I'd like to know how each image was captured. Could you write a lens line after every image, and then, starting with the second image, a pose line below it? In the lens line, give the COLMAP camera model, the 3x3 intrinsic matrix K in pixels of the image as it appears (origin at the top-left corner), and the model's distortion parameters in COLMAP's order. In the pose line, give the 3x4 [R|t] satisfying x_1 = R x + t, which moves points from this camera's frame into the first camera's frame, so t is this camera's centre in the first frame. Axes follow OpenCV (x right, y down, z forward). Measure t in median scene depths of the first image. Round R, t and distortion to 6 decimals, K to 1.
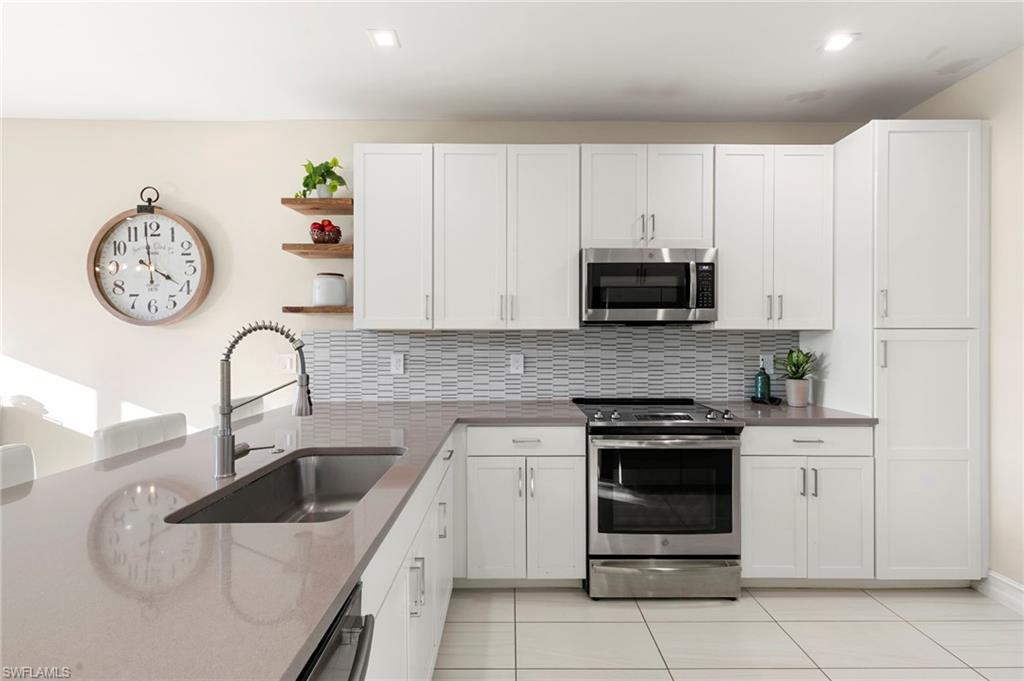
lens RADIAL K [[459.8, 0, 512.0], [0, 459.8, 340.5], [0, 0, 1]] dist [0.004173, 0.000457]
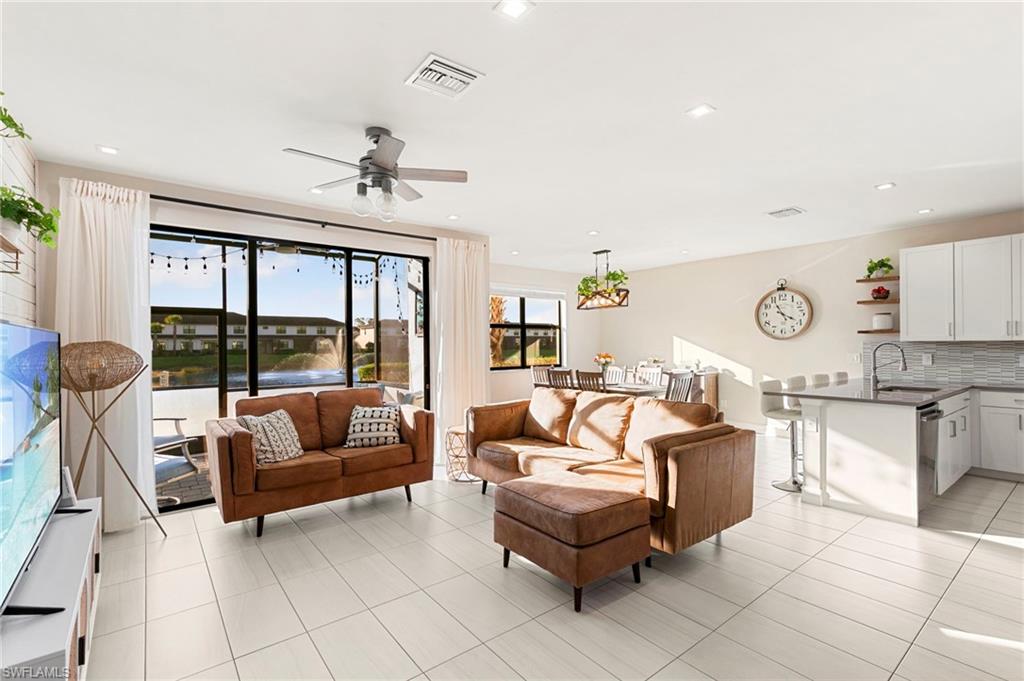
lens RADIAL K [[465.5, 0, 512.0], [0, 465.5, 340.5], [0, 0, 1]] dist [0.001721, 0.000290]
pose [[0.612336, -0.010483, -0.790528, 0.203791], [0.003329, 0.999937, -0.010681, -0.010208], [0.790590, 0.003909, 0.612333, -1.431525]]
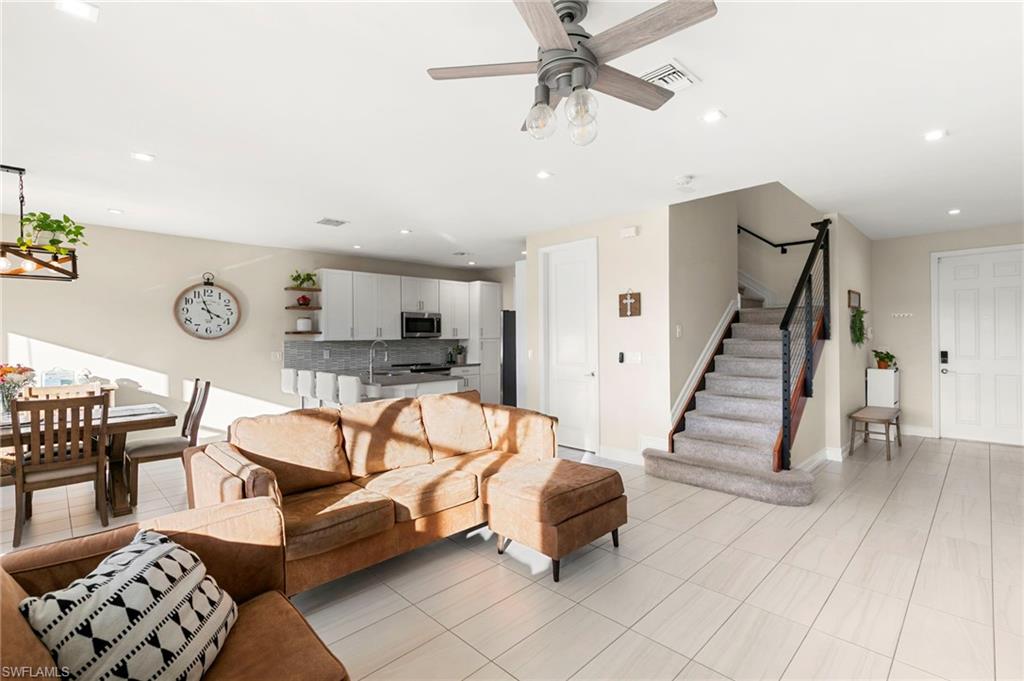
lens RADIAL K [[465.5, 0, 512.0], [0, 465.5, 340.5], [0, 0, 1]] dist [0.001721, 0.000290]
pose [[0.713178, -0.012464, 0.700872, -1.271884], [0.012446, 0.999909, 0.005117, -0.022868], [-0.700872, 0.005074, 0.713269, -1.425172]]
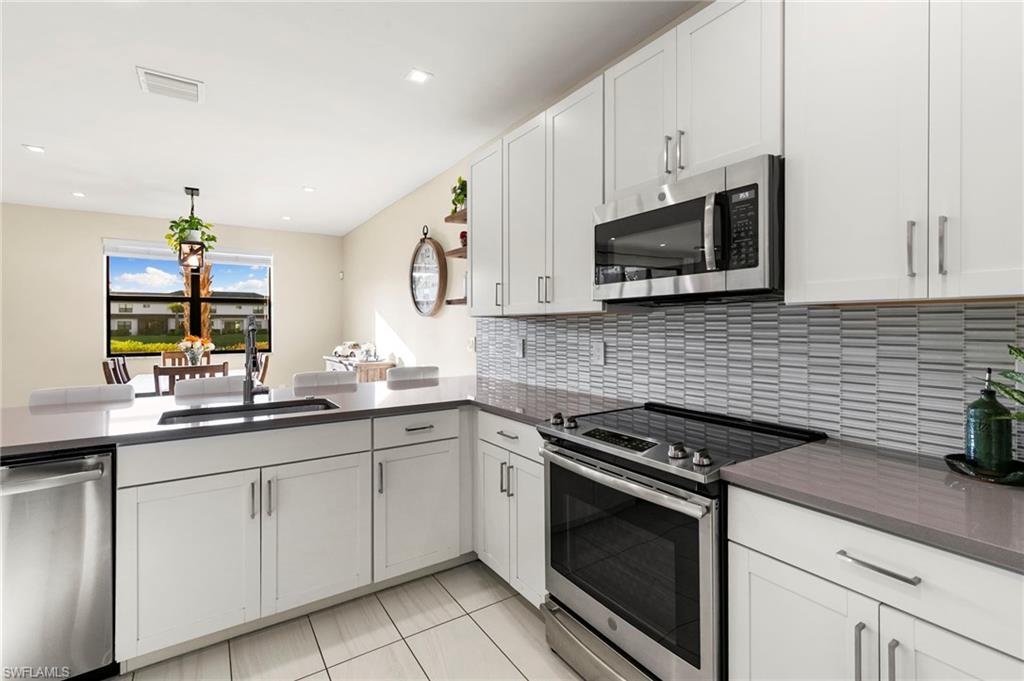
lens RADIAL K [[463.4, 0, 512.0], [0, 463.4, 328.1], [0, 0, 1]] dist [0.001190, 0.000158]
pose [[0.548540, 0.001921, -0.836122, 0.642070], [0.000690, 0.999996, 0.002750, 0.001696], [0.836124, -0.002085, 0.548537, 0.394145]]
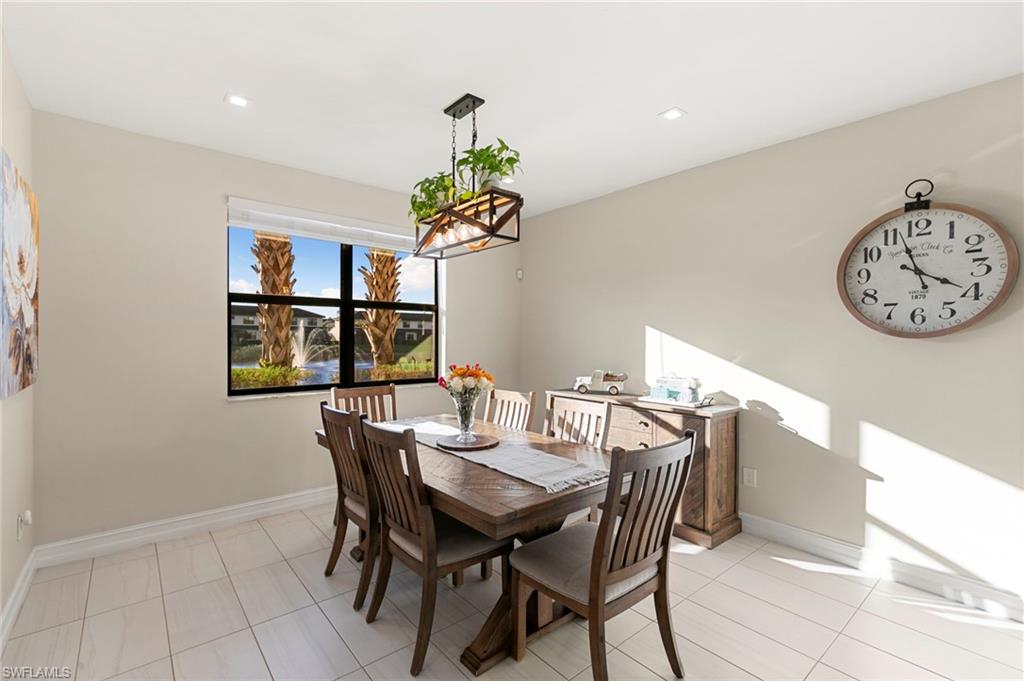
lens RADIAL K [[455.8, 0, 512.0], [0, 455.8, 340.5], [0, 0, 1]] dist [0.002446, 0.000245]
pose [[0.635956, 0.008217, -0.771682, -0.601360], [-0.012984, 0.999916, -0.000054, -0.017587], [0.771616, 0.010054, 0.636009, -0.145230]]
